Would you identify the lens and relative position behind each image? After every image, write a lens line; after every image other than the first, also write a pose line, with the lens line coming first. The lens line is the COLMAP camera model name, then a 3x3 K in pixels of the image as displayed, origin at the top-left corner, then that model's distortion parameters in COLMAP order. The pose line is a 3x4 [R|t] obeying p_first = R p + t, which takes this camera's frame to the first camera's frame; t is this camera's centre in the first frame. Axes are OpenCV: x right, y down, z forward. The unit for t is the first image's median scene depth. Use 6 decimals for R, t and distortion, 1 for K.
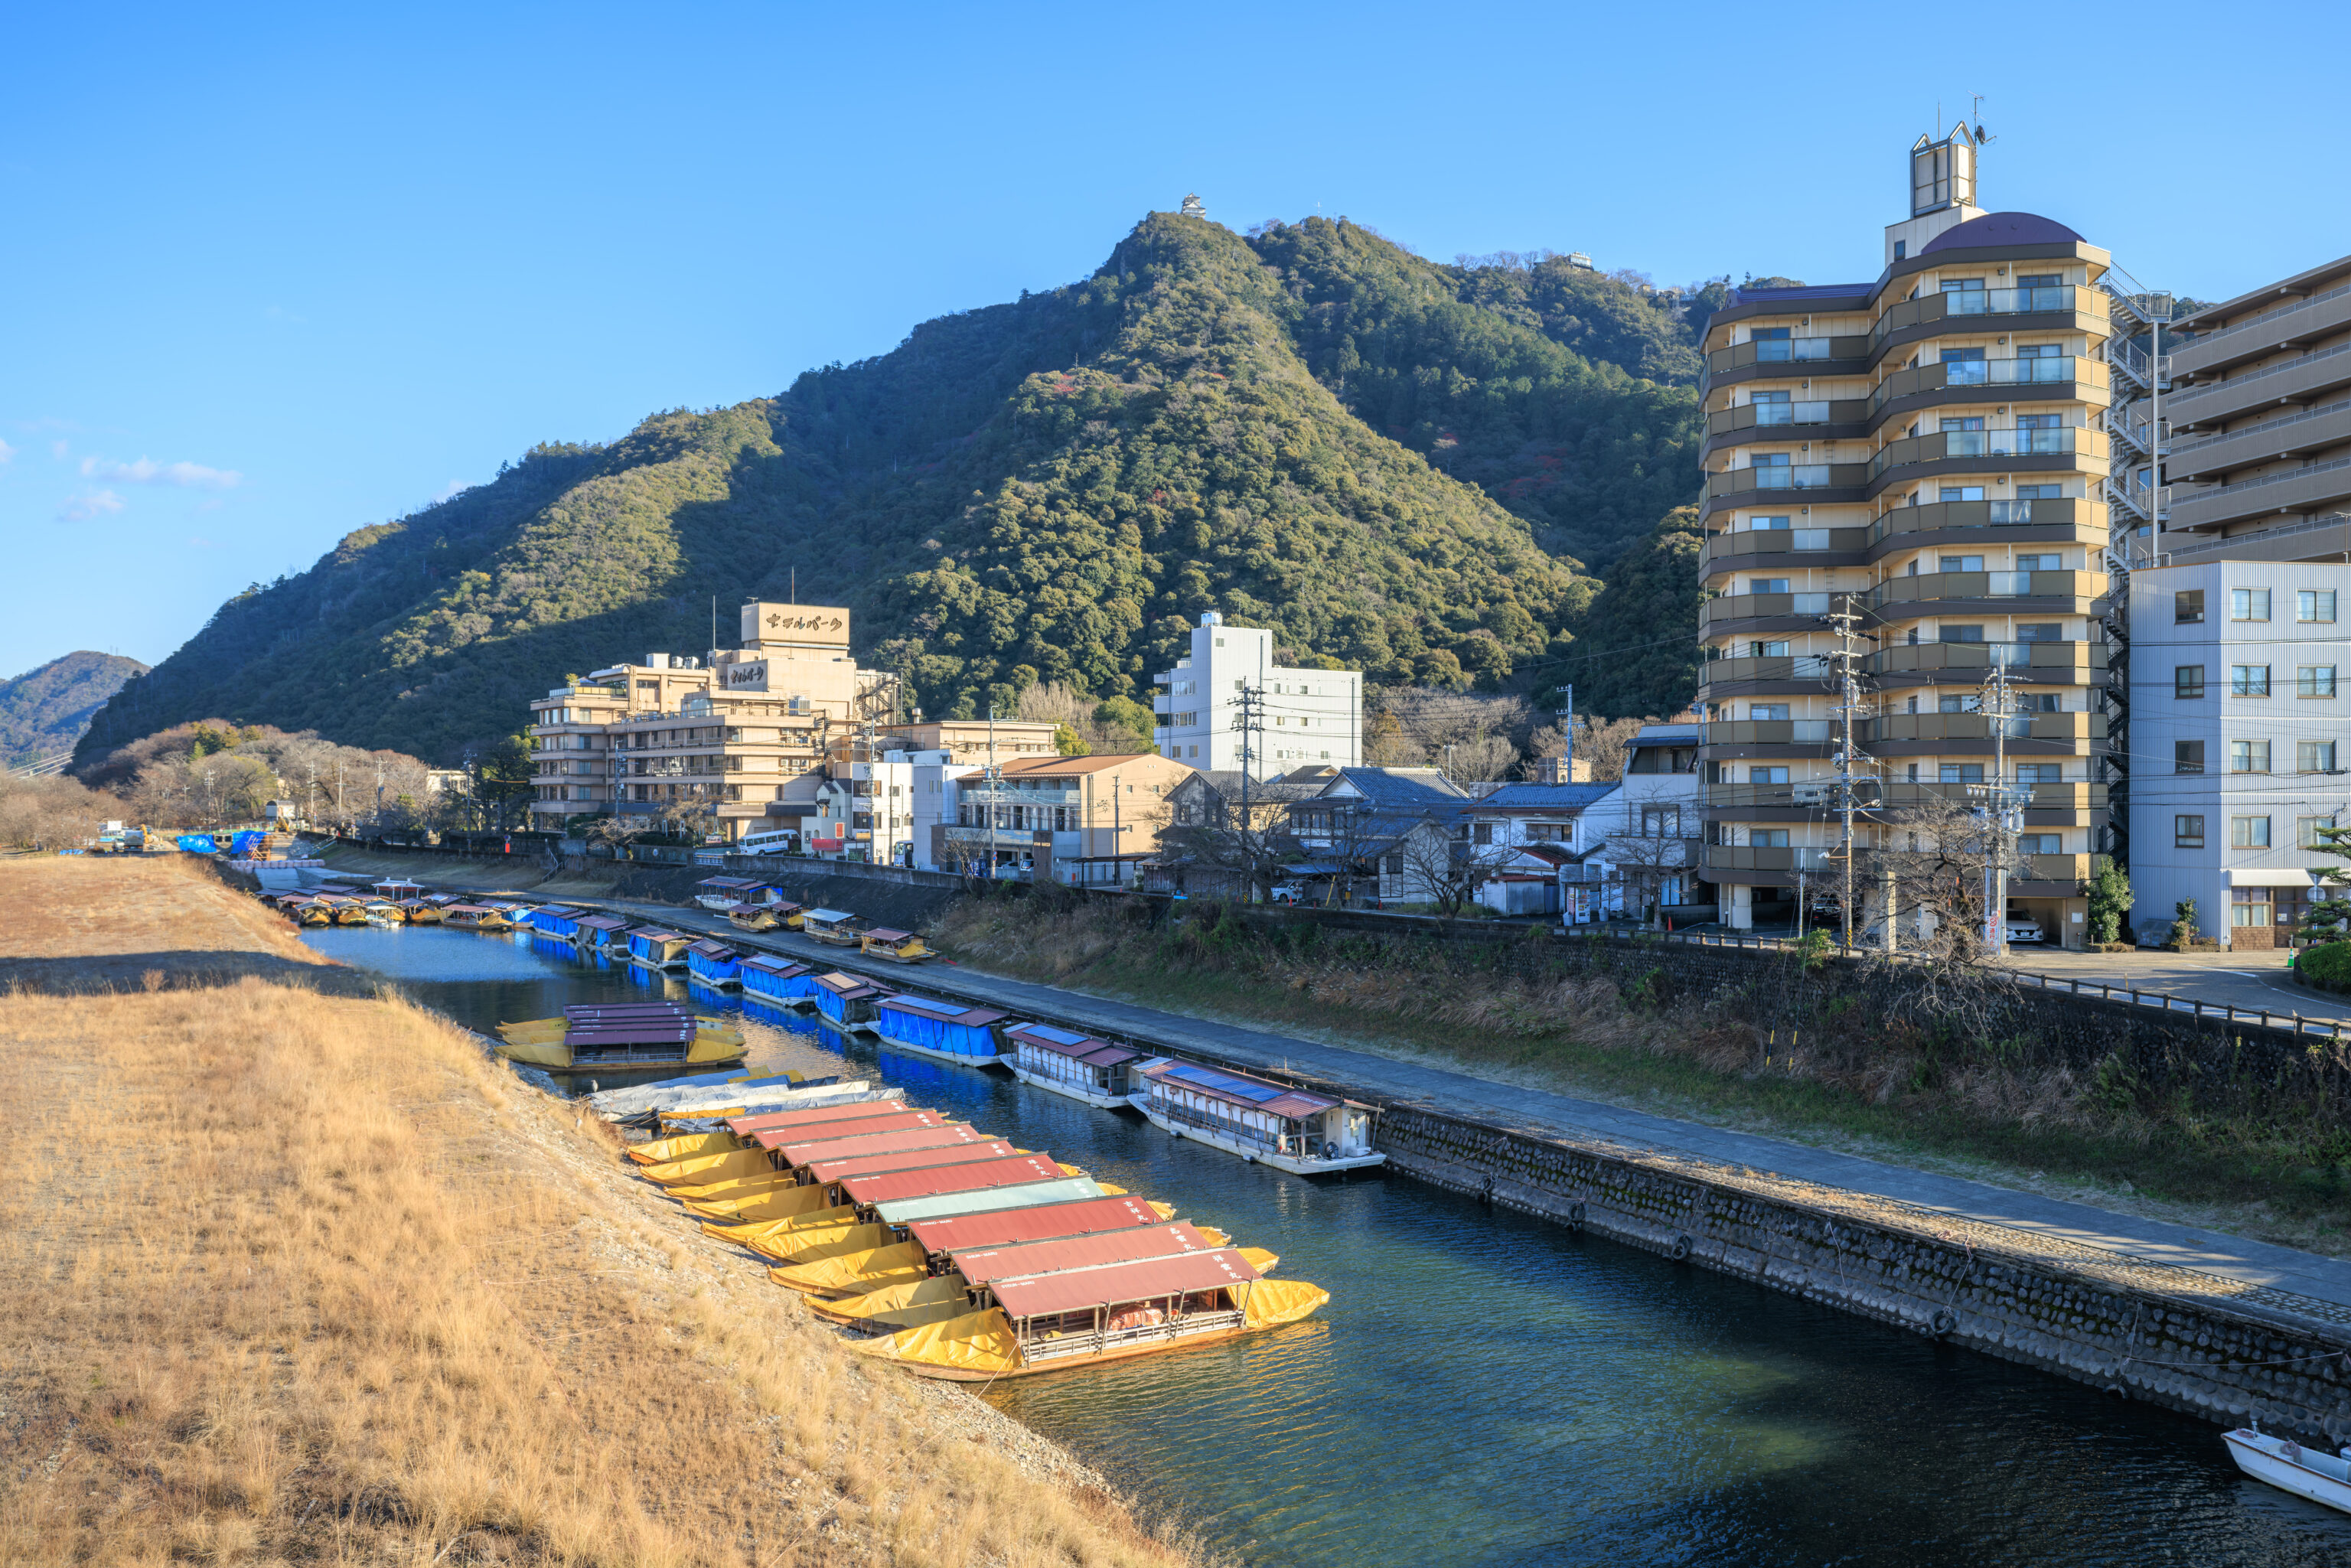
lens RADIAL K [[1763.7, 0, 1174.1], [0, 1763.7, 774.5], [0, 0, 1]] dist [0.003117, 0.005292]
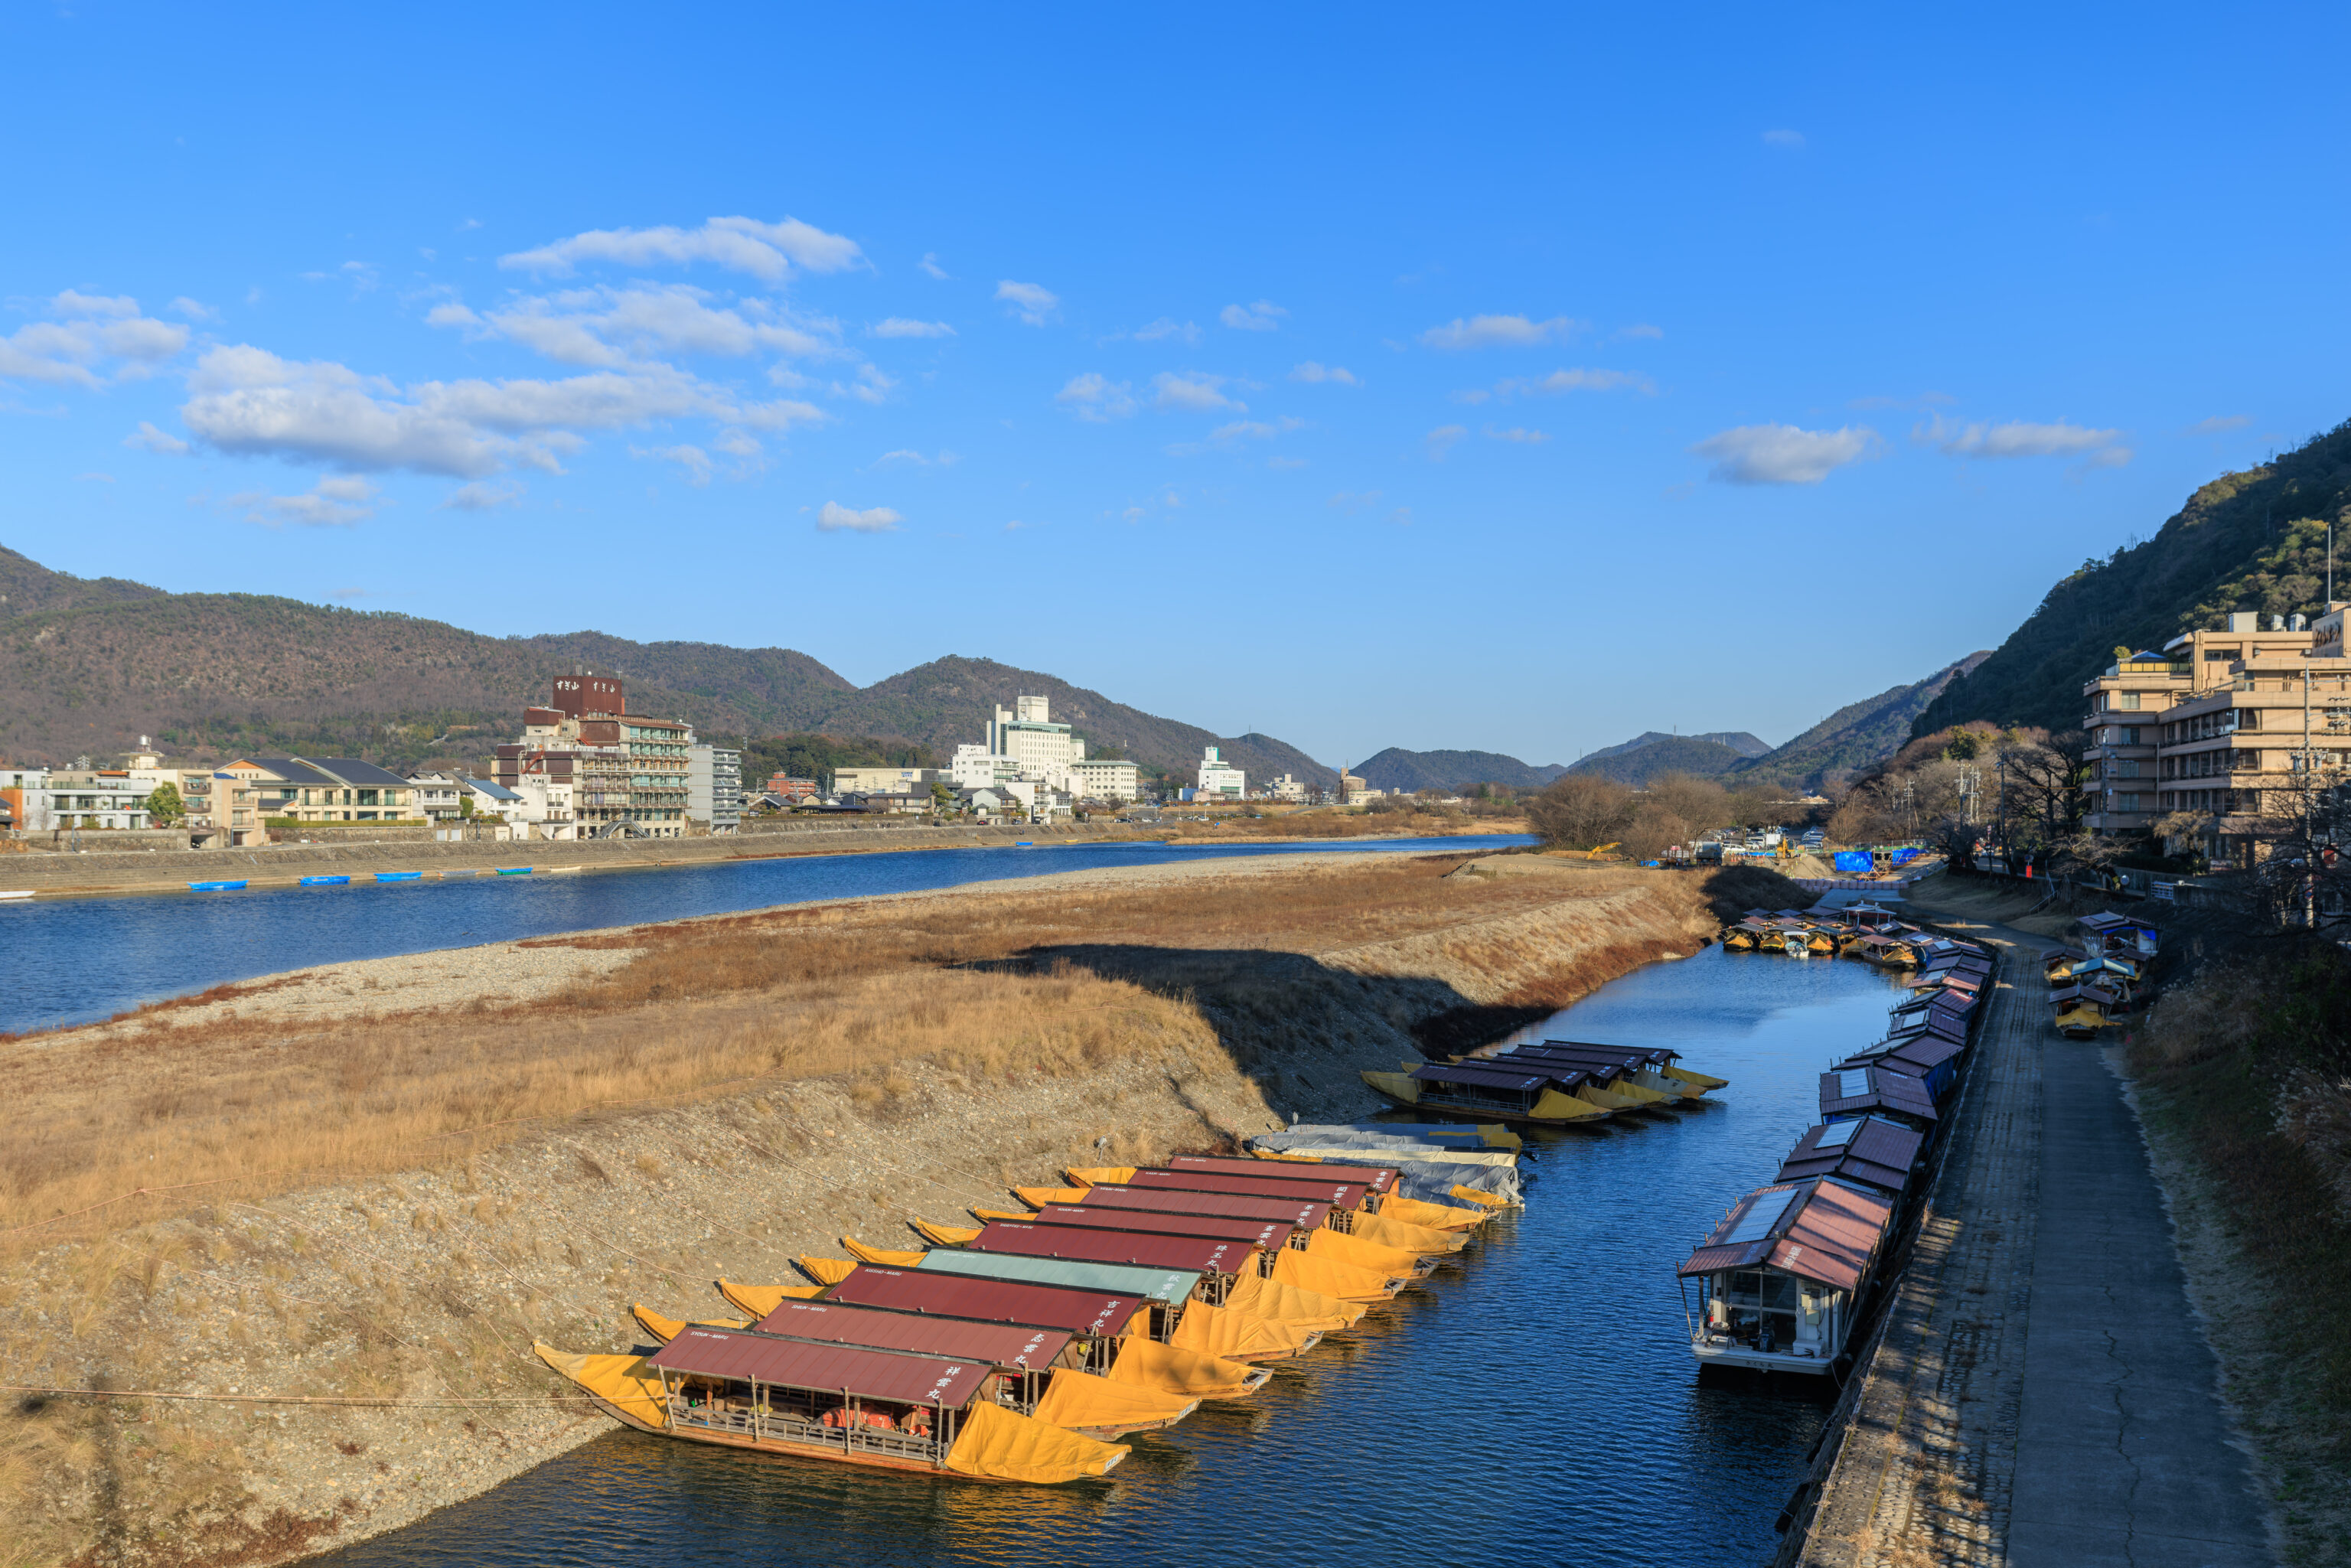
lens RADIAL K [[2171.0, 0, 1183.7], [0, 2171.0, 807.6], [0, 0, 1]] dist [0.009913, 0.000000]
pose [[0.605186, 0.005701, -0.796063, 0.165583], [0.001020, 0.999968, 0.007937, 0.004884], [0.796083, -0.005616, 0.605161, 0.106617]]
